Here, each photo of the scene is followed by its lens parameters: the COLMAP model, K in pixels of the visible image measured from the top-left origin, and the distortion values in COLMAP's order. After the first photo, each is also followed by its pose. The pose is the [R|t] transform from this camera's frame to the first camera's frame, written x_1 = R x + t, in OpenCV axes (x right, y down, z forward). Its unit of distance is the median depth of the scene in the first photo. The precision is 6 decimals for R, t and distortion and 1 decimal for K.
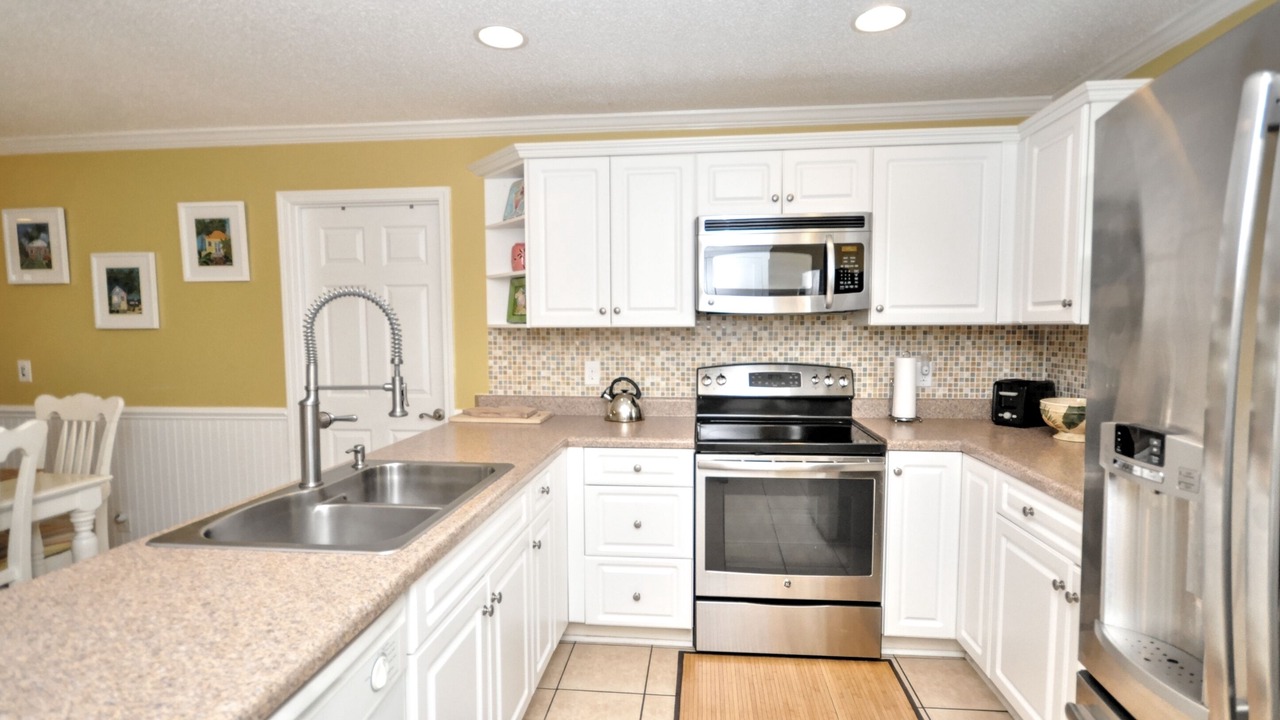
lens RADIAL K [[644.7, 0, 636.0], [0, 644.7, 365.8], [0, 0, 1]] dist [-0.010922, 0.003571]
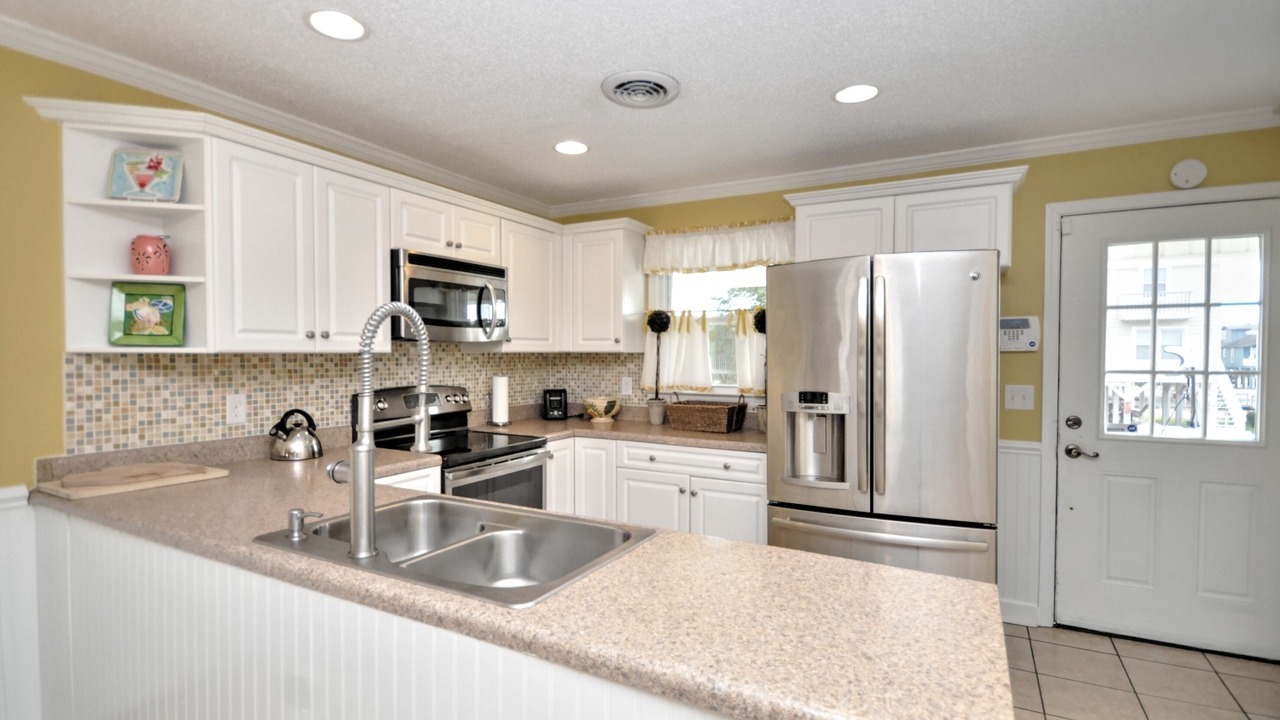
lens RADIAL K [[644.7, 0, 636.8], [0, 644.7, 361.2], [0, 0, 1]] dist [-0.010922, 0.003571]
pose [[0.366249, -0.006644, 0.930493, -0.643437], [0.053968, 0.998443, -0.014113, -0.010397], [-0.928951, 0.055386, 0.366037, 0.231577]]
